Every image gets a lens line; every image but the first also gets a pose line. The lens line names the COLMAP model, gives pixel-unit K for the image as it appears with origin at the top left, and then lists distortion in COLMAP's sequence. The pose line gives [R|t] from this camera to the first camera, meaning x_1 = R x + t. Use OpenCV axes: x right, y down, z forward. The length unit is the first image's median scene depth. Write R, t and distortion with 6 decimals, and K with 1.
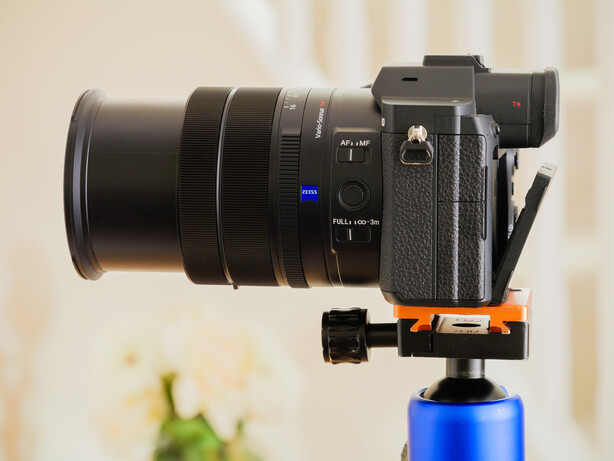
lens RADIAL K [[2176.5, 0, 307.0], [0, 2176.5, 230.5], [0, 0, 1]] dist [-0.006516, -1.169710]
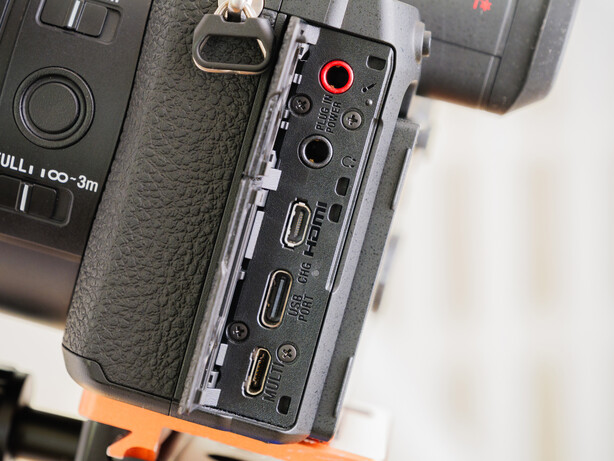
lens RADIAL K [[2450.3, 0, 307.0], [0, 2450.3, 230.5], [0, 0, 1]] dist [0.228679, -0.494268]
pose [[0.963347, 0.254432, 0.085007, 0.033441], [-0.253685, 0.967087, -0.019656, 0.003425], [-0.087210, -0.002629, 0.996186, 0.519832]]
